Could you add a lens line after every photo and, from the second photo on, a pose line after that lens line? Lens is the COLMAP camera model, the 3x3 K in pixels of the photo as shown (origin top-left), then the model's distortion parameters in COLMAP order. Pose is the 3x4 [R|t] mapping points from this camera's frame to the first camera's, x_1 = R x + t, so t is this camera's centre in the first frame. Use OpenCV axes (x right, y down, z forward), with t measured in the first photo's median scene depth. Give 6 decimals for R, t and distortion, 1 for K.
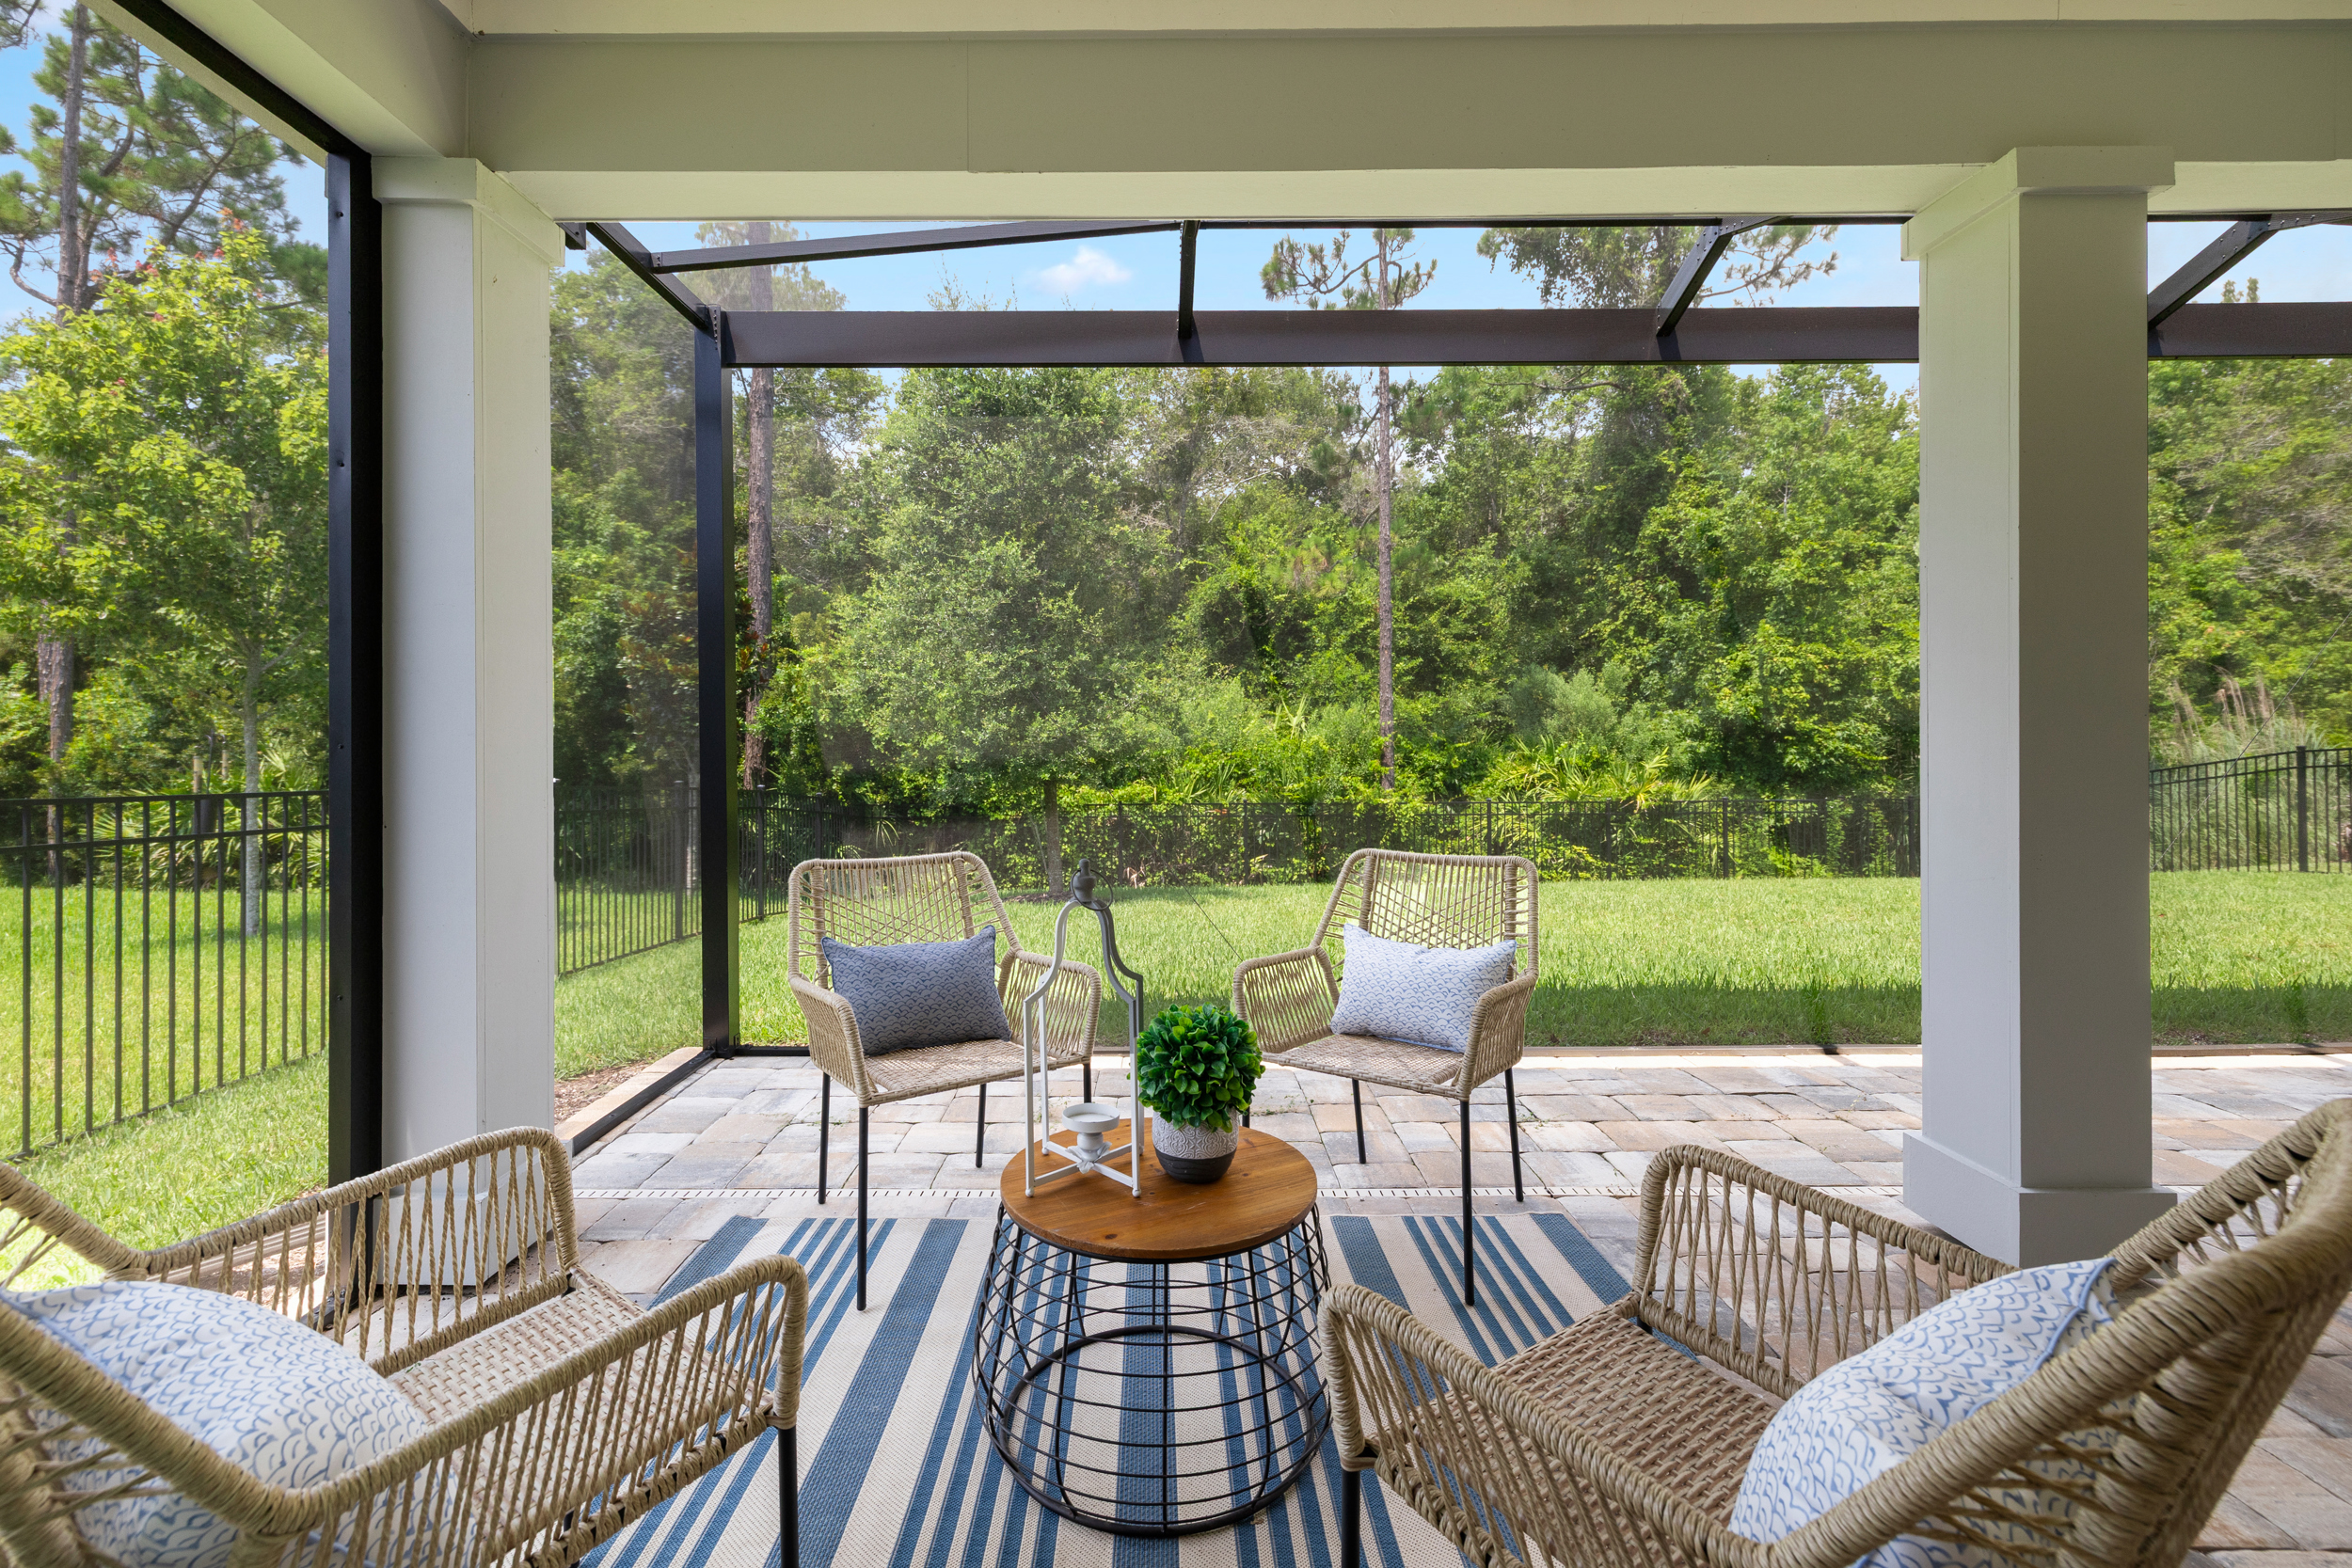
lens RADIAL K [[1025.4, 0, 1157.2], [0, 1025.4, 736.4], [0, 0, 1]] dist [-0.000155, 0.000284]
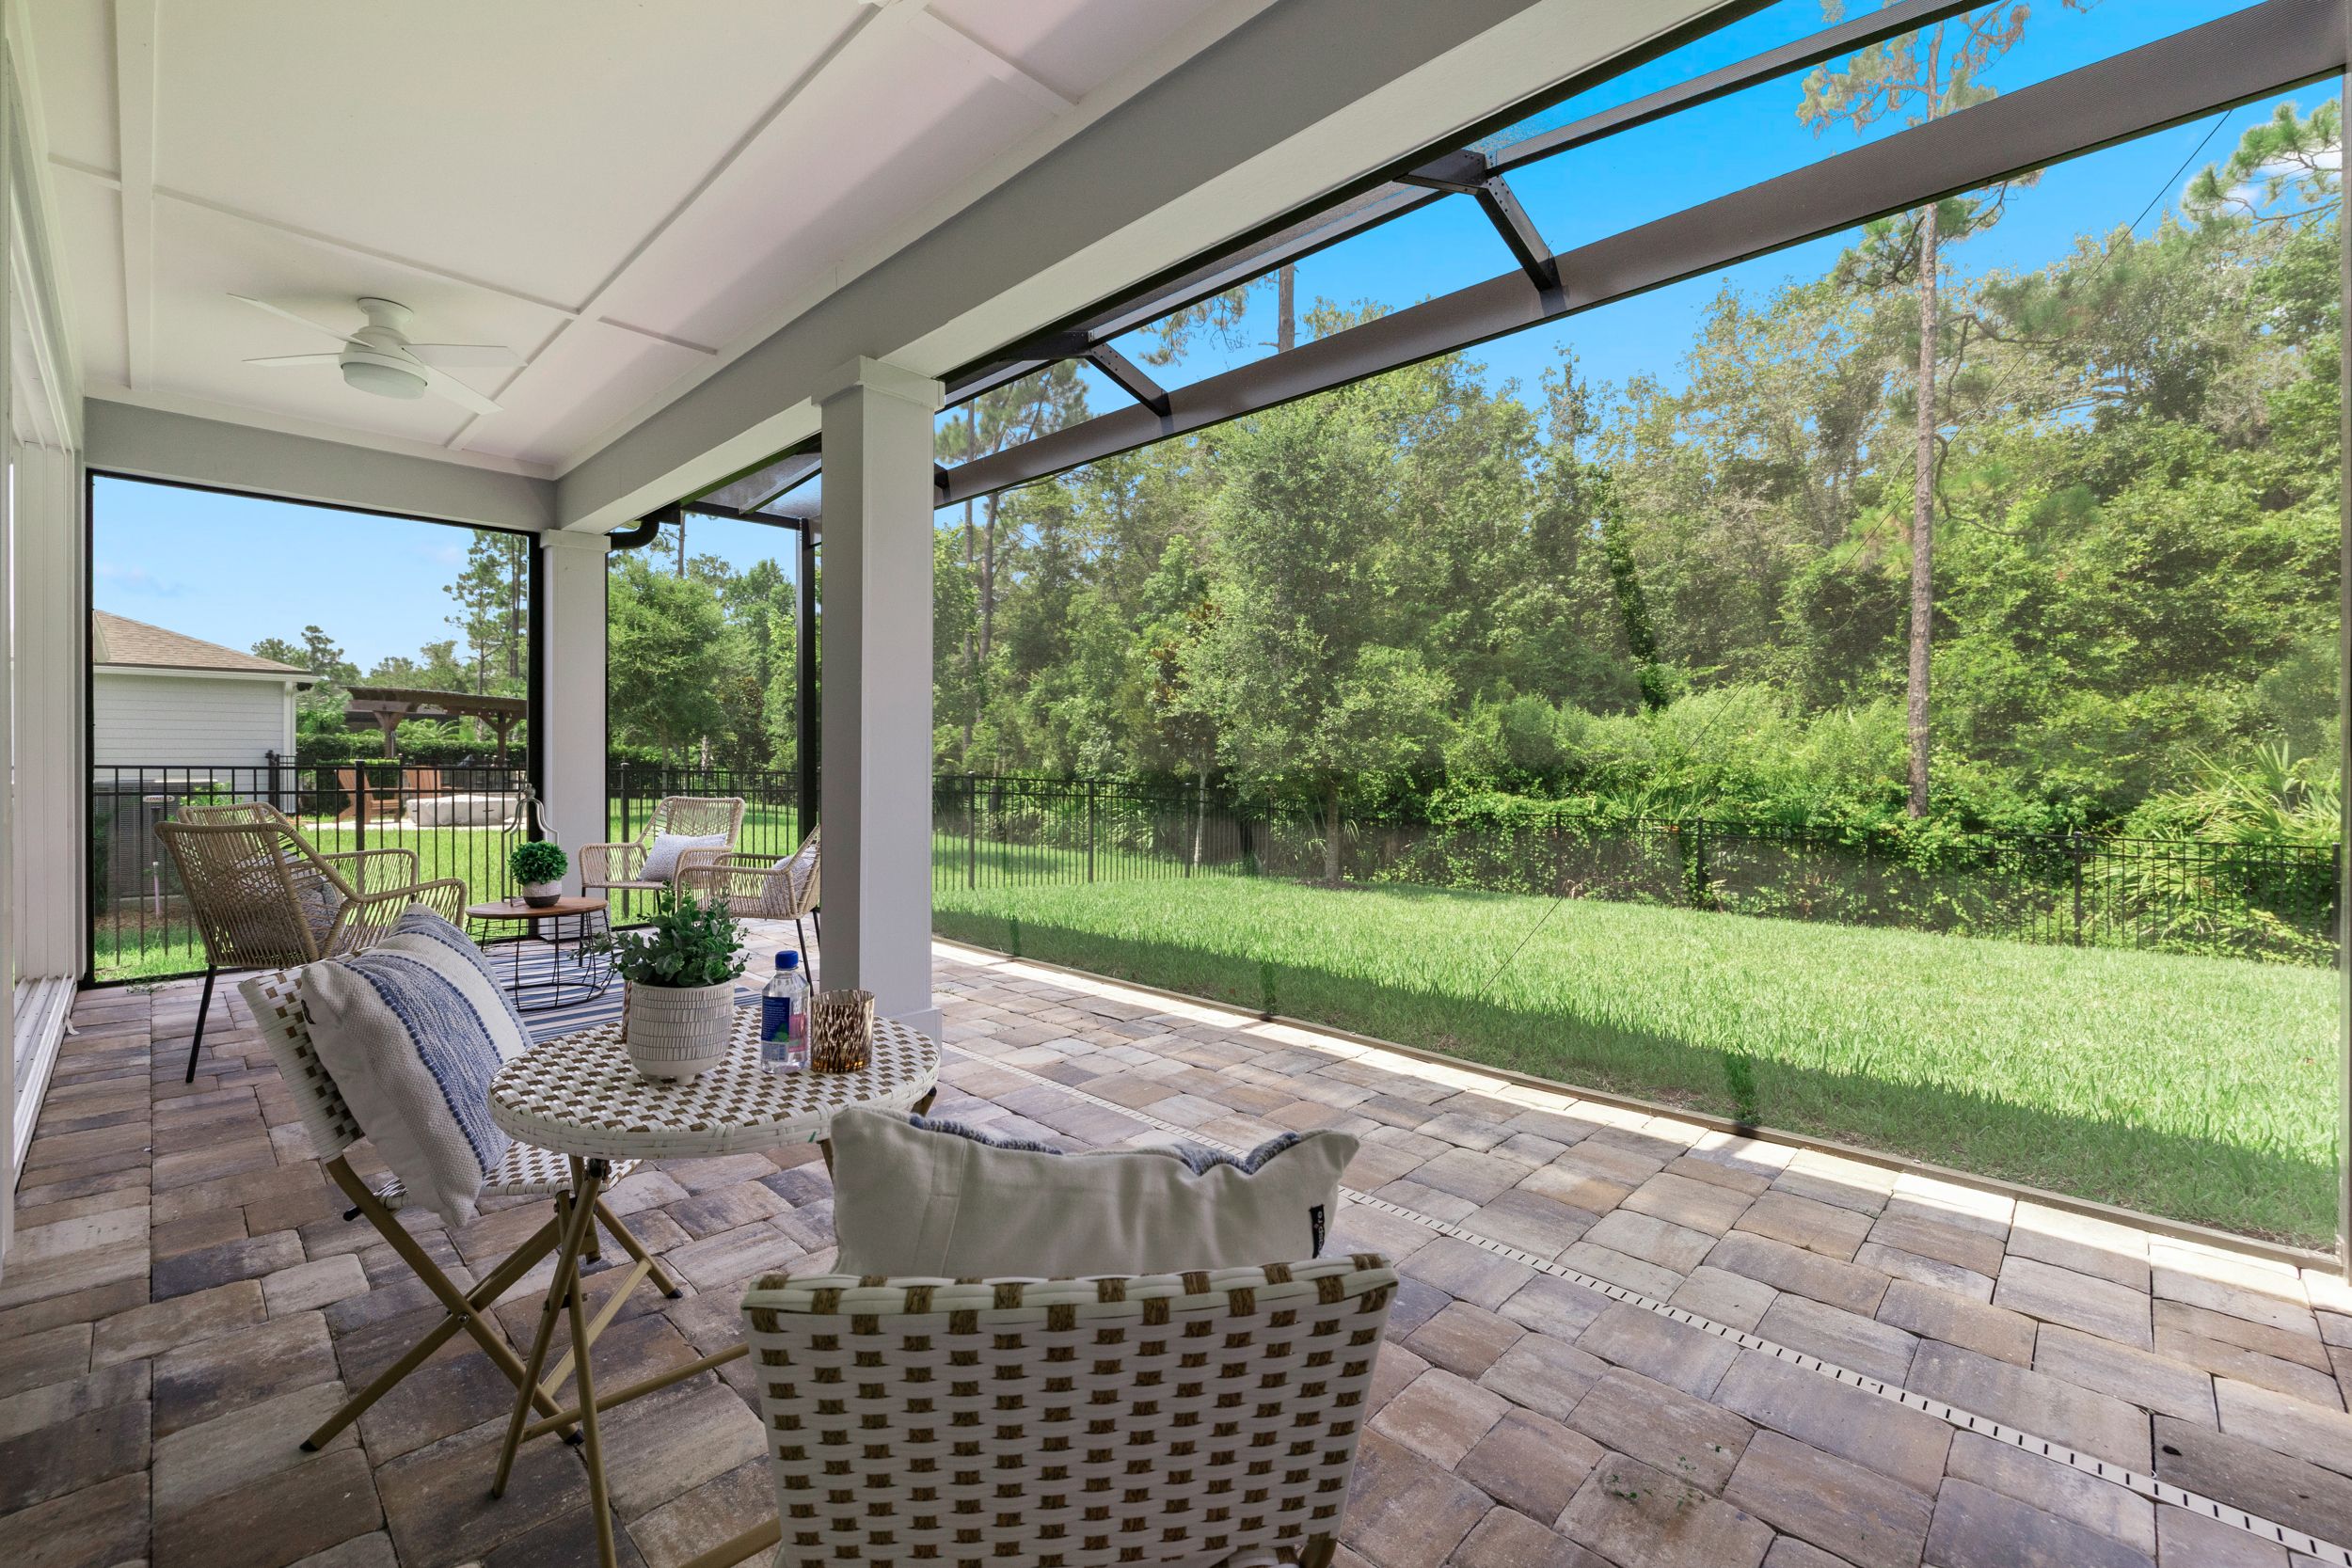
lens RADIAL K [[984.0, 0, 1159.3], [0, 984.0, 775.0], [0, 0, 1]] dist [-0.000376, -0.000431]
pose [[0.714485, 0.017381, -0.699434, 0.314303], [-0.000179, 0.999696, 0.024660, 0.002966], [0.699650, -0.017494, 0.714271, 0.042257]]
